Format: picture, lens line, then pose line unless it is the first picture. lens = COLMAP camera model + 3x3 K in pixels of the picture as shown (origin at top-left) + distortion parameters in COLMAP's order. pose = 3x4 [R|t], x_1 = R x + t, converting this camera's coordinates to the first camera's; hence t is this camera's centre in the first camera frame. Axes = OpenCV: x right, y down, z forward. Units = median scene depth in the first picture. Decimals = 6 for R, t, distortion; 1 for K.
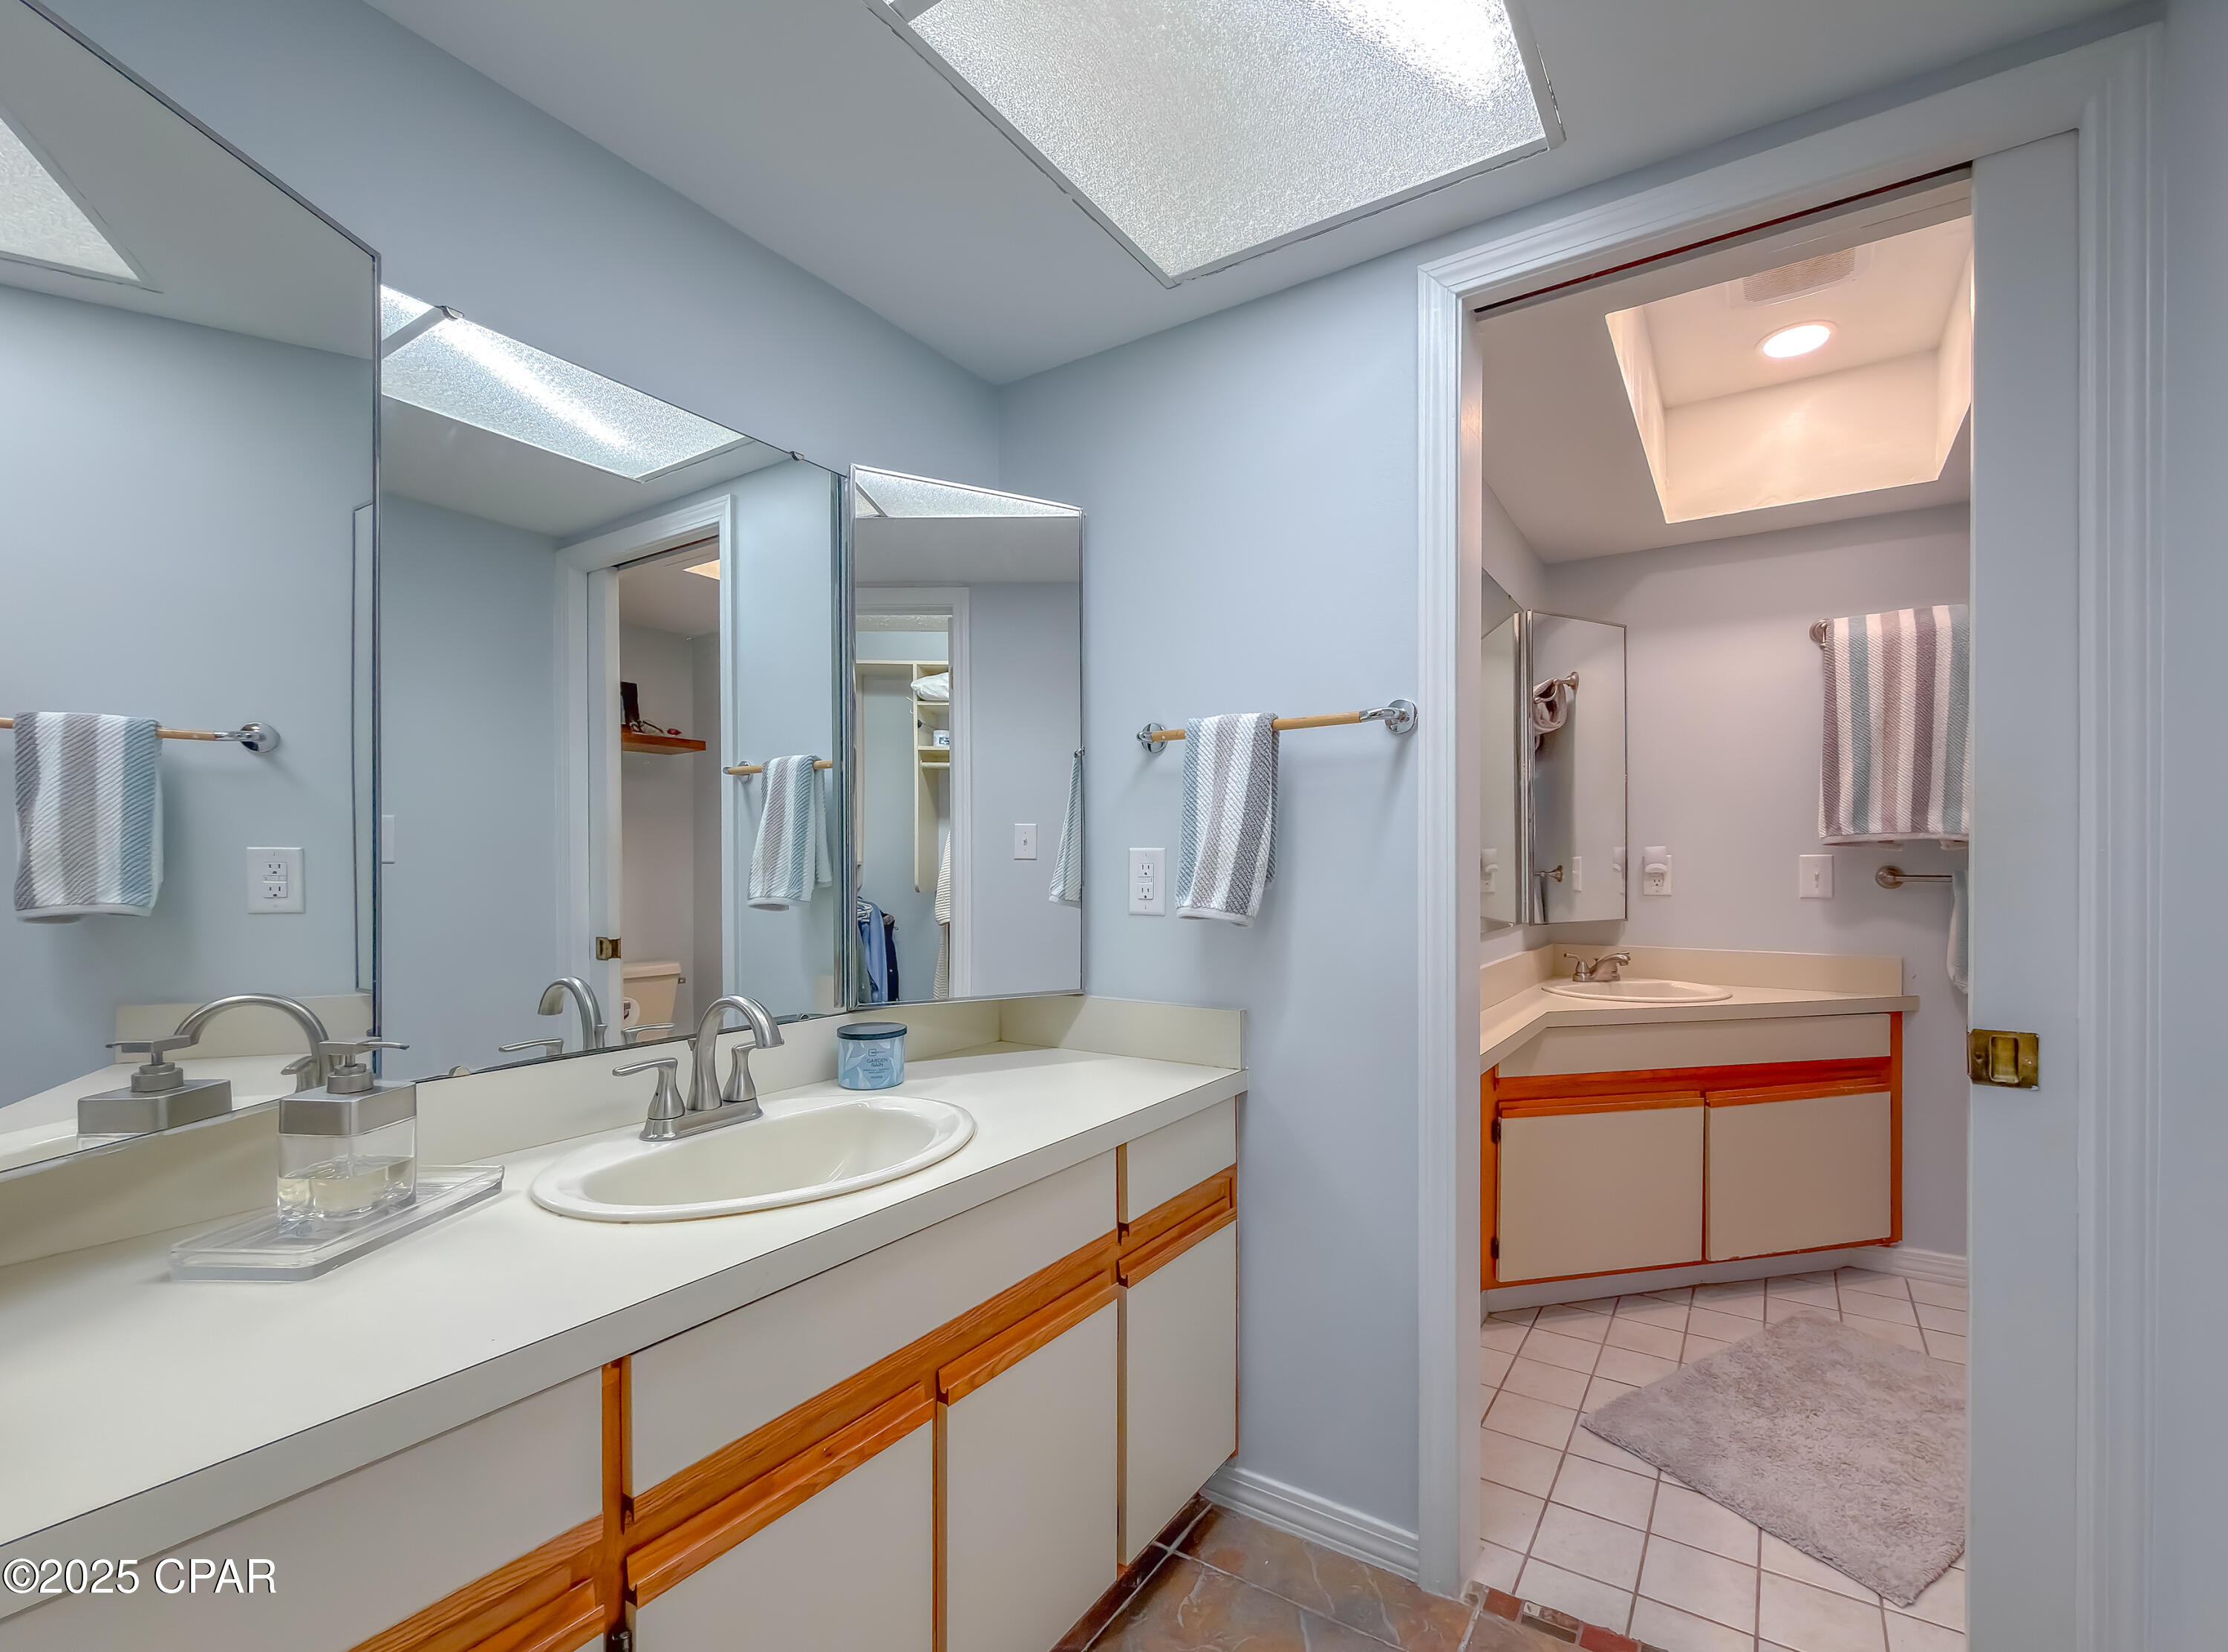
lens RADIAL K [[1001.6, 0, 1119.5], [0, 1001.6, 867.4], [0, 0, 1]] dist [0.000288, 0.000114]
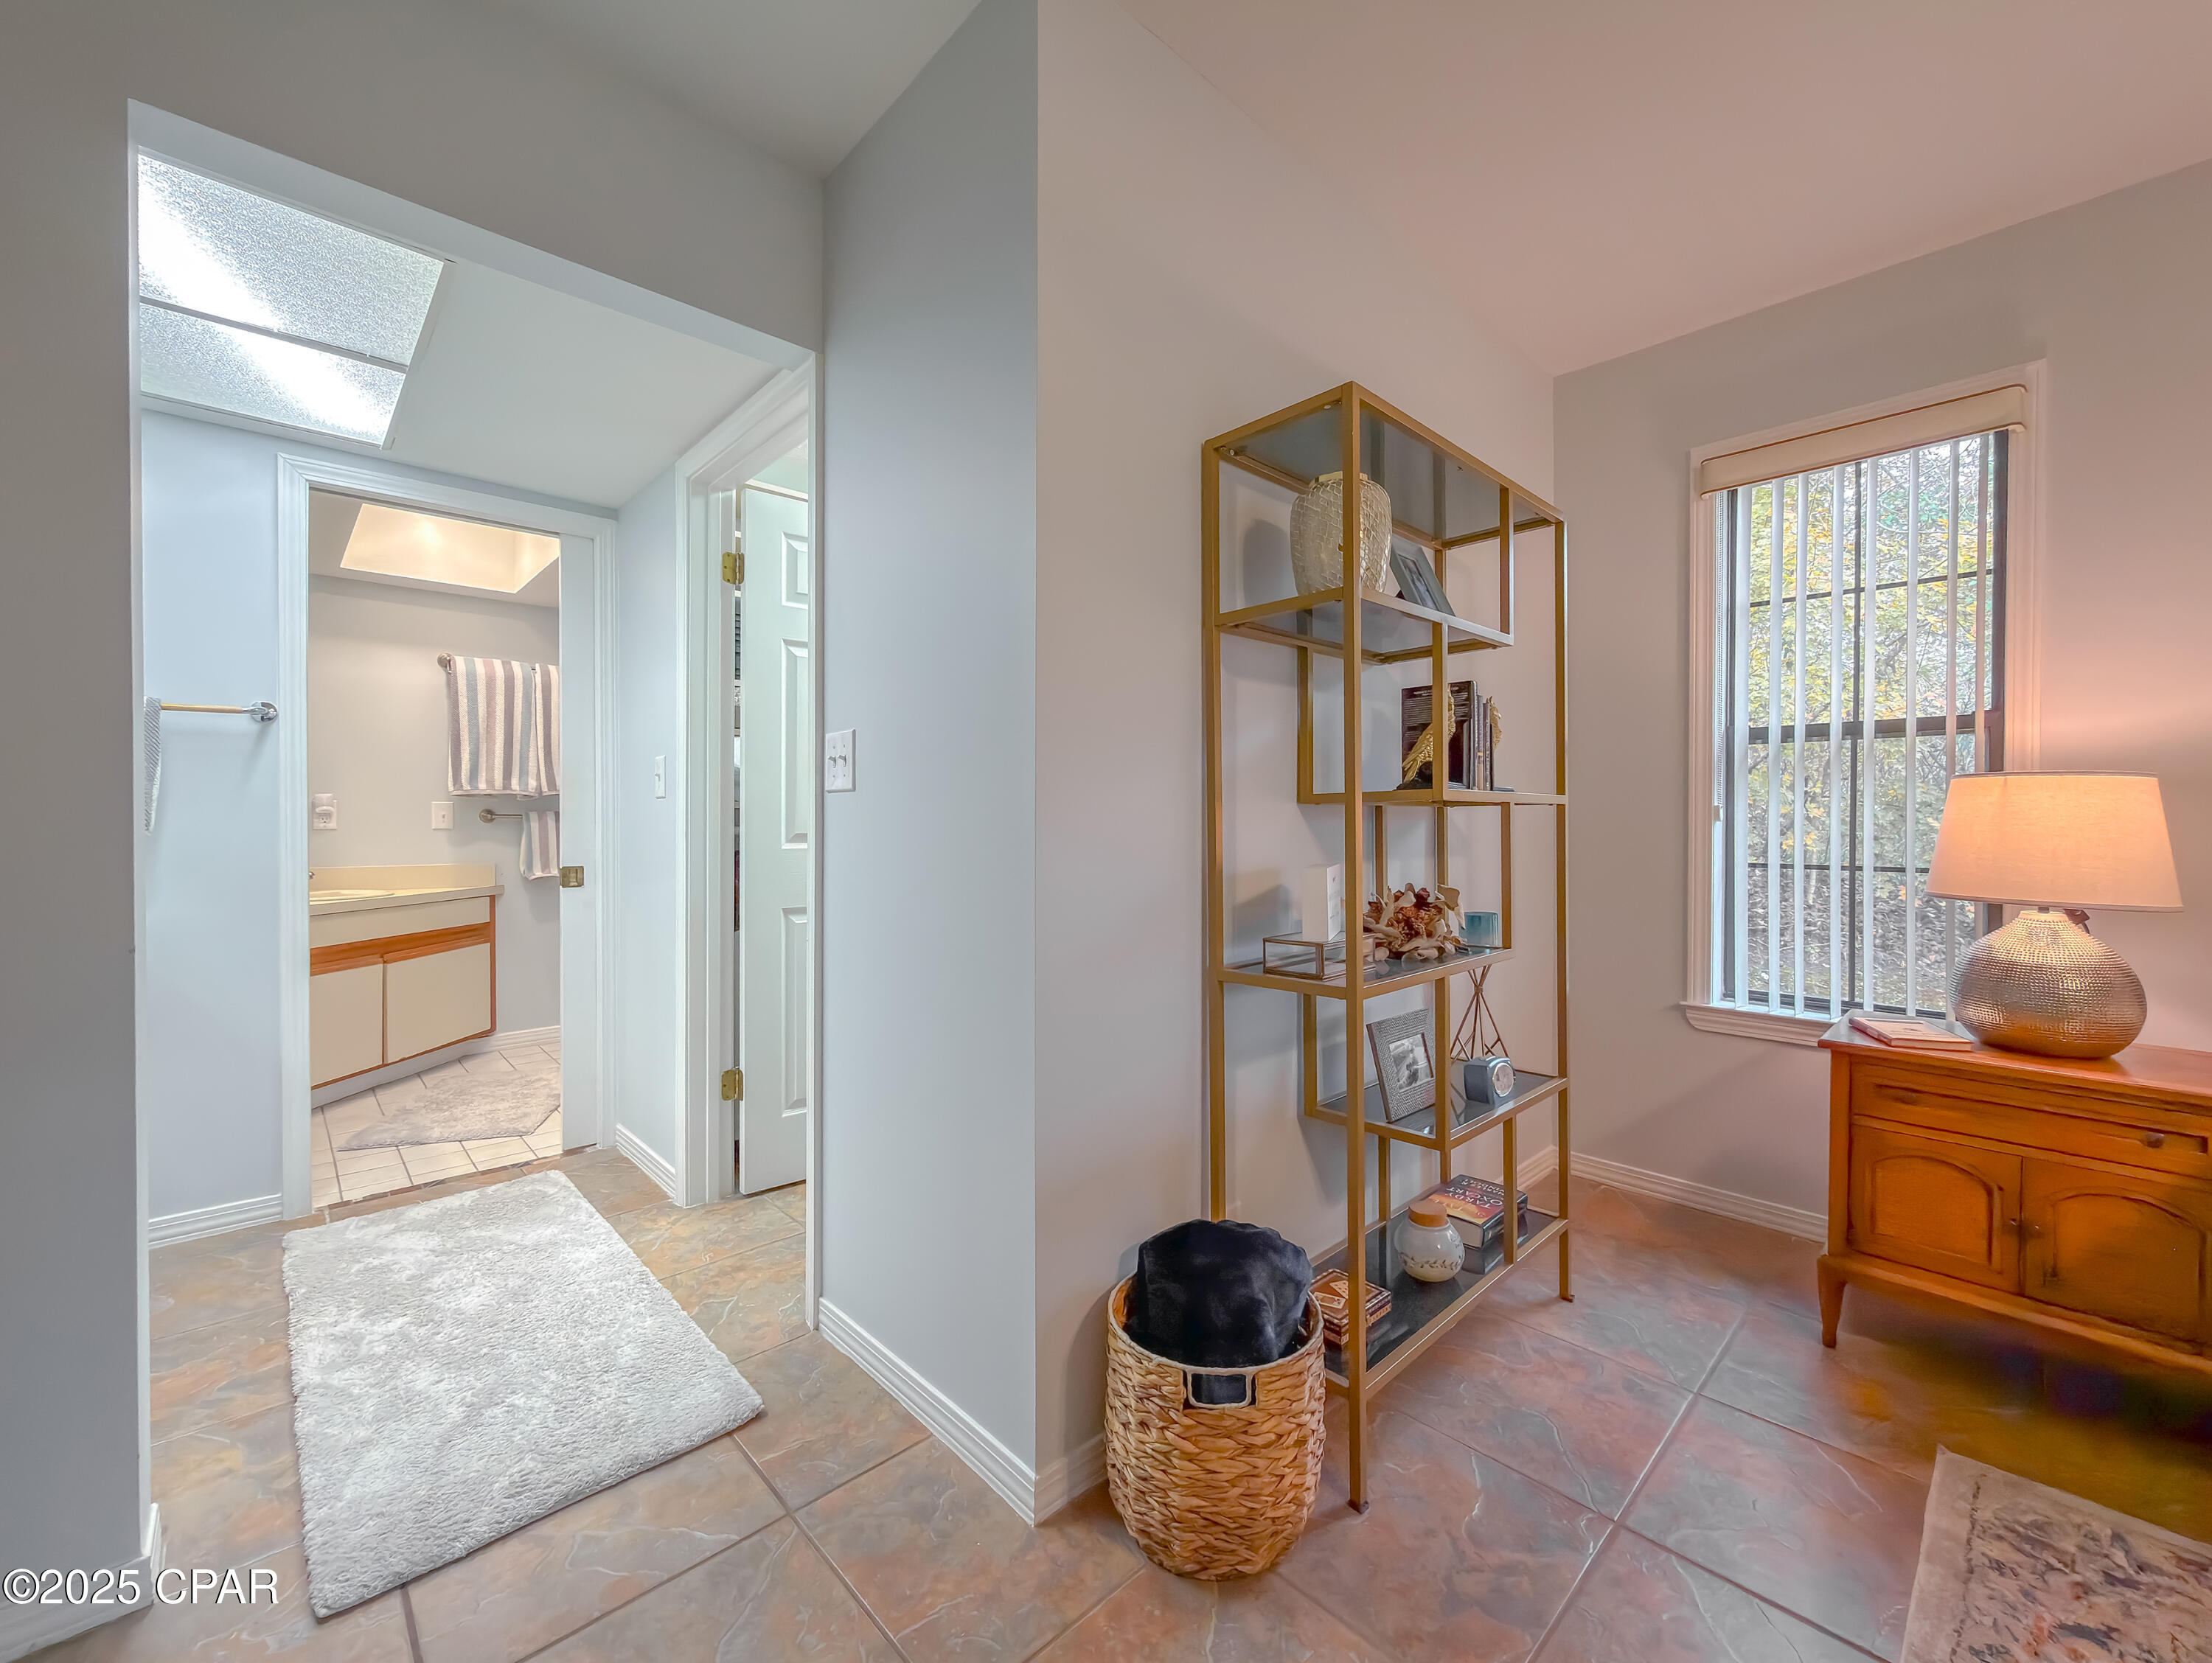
lens RADIAL K [[893.5, 0, 1087.7], [0, 893.5, 832.5], [0, 0, 1]] dist [0.001709, -0.000348]
pose [[0.271615, -0.014624, 0.962295, -0.438881], [-0.001561, 0.999877, 0.015635, 0.013797], [-0.962405, -0.005749, 0.271558, -0.410570]]
